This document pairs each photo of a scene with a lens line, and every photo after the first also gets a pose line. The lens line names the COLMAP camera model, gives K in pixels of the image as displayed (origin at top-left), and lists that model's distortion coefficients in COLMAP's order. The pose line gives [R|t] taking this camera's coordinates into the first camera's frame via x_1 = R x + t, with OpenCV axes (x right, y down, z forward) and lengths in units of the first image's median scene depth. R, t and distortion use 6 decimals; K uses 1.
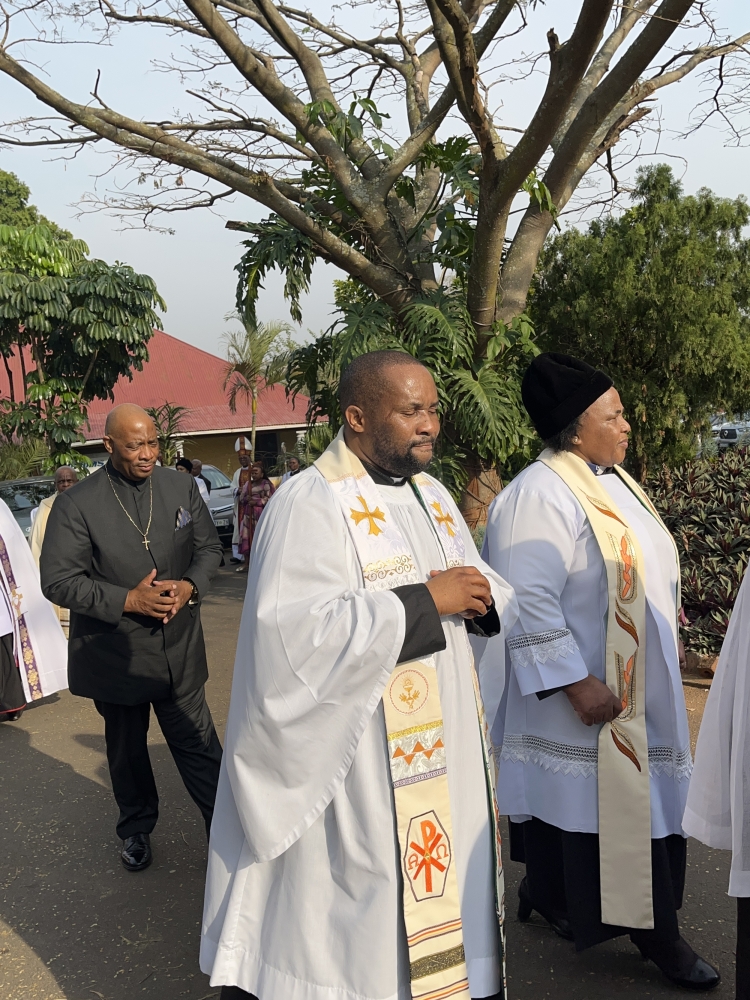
lens RADIAL K [[922.9, 0, 391.6], [0, 922.9, 497.9], [0, 0, 1]] dist [0.034888, 0.000000]
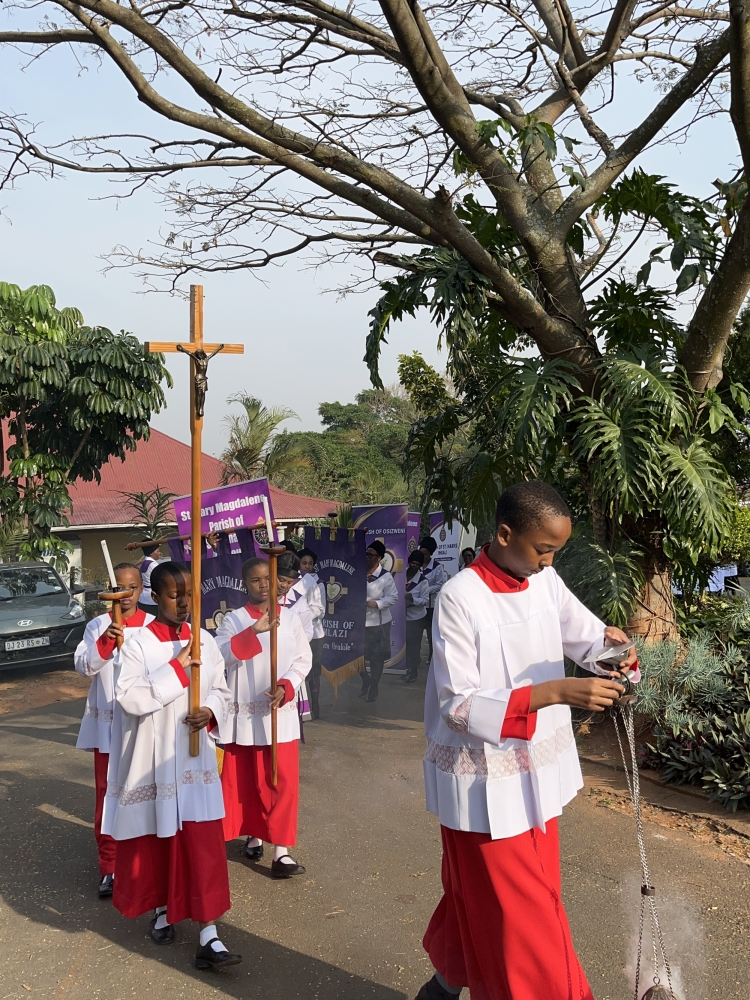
lens RADIAL K [[922.9, 0, 383.6], [0, 922.9, 508.4], [0, 0, 1]] dist [0.034888, 0.000000]
pose [[0.996630, 0.046930, 0.067284, -0.196736], [-0.039771, 0.993776, -0.104055, 0.008039], [-0.071748, 0.101028, 0.992293, 0.199414]]
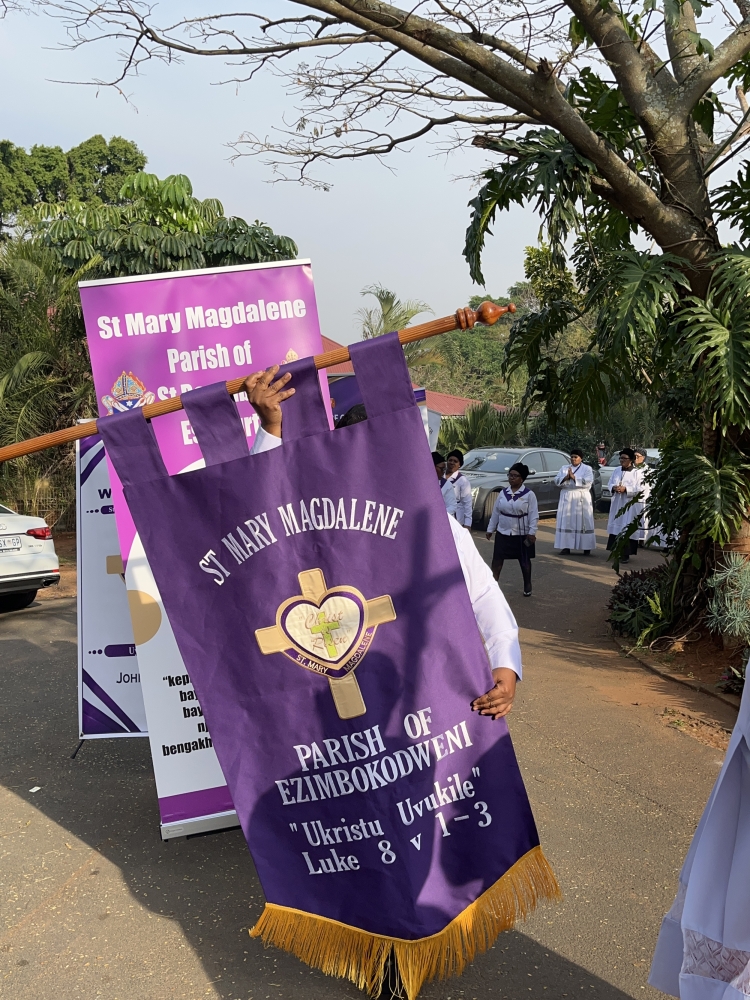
lens RADIAL K [[922.9, 0, 381.7], [0, 922.9, 505.6], [0, 0, 1]] dist [0.034888, 0.000000]
pose [[0.992205, 0.088299, -0.087937, -0.146530], [-0.087292, 0.996066, 0.015243, -0.000132], [0.088937, -0.007448, 0.996009, 0.210484]]
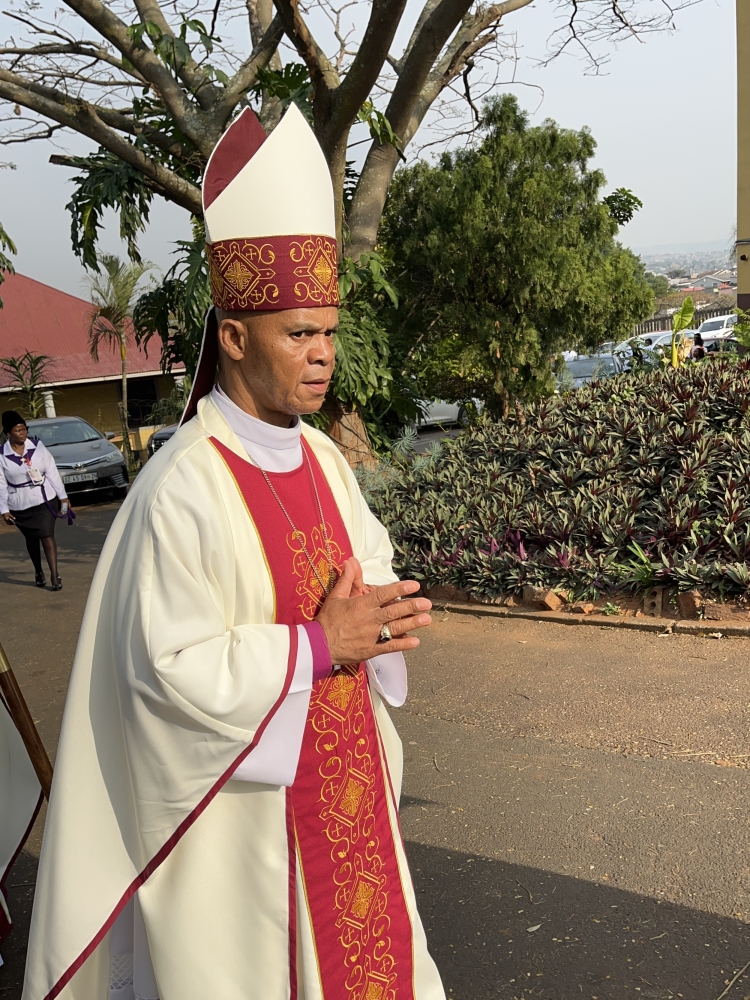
lens RADIAL K [[922.9, 0, 402.5], [0, 922.9, 507.3], [0, 0, 1]] dist [0.034888, 0.000000]
pose [[0.991605, -0.052950, 0.117963, 0.039647], [0.043969, 0.996024, 0.077481, -0.003334], [-0.121597, -0.071644, 0.989991, 0.005698]]
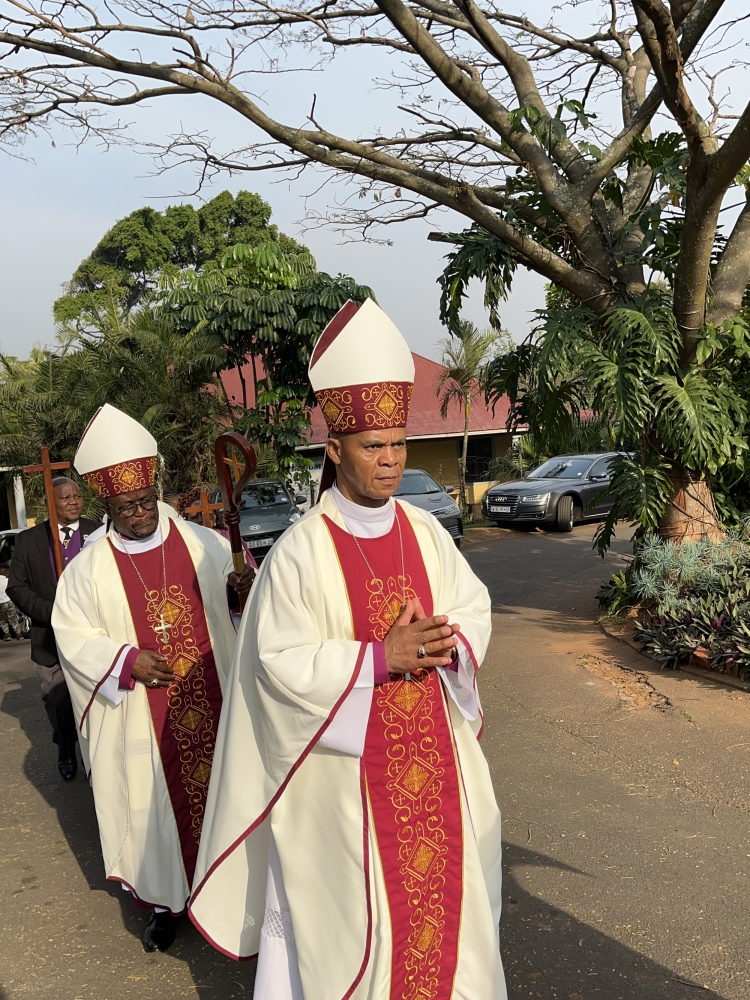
lens RADIAL K [[922.9, 0, 394.8], [0, 922.9, 500.6], [0, 0, 1]] dist [0.034888, 0.000000]
pose [[0.972316, 0.022146, -0.232618, 0.025477], [-0.022275, 0.999750, 0.002075, -0.005843], [0.232605, 0.003164, 0.972566, 0.005380]]
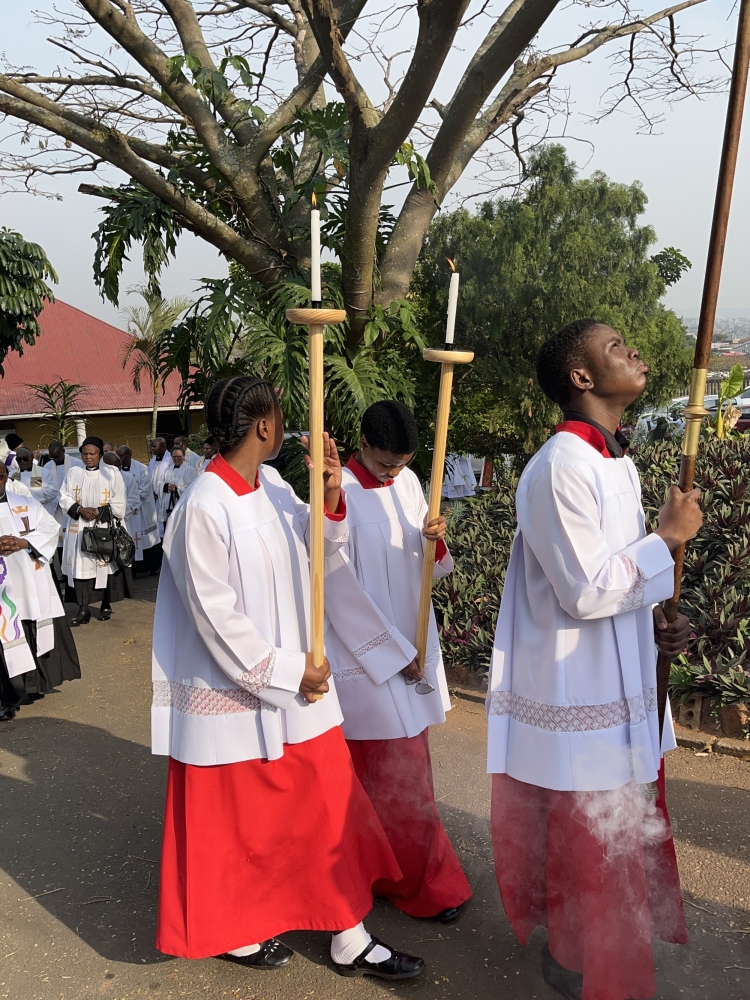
lens RADIAL K [[922.9, 0, 384.6], [0, 922.9, 502.8], [0, 0, 1]] dist [0.034888, 0.000000]
pose [[0.997388, 0.017263, 0.070133, 0.055341], [-0.018982, 0.999533, 0.023932, -0.013747], [-0.069687, -0.025201, 0.997251, 0.060772]]
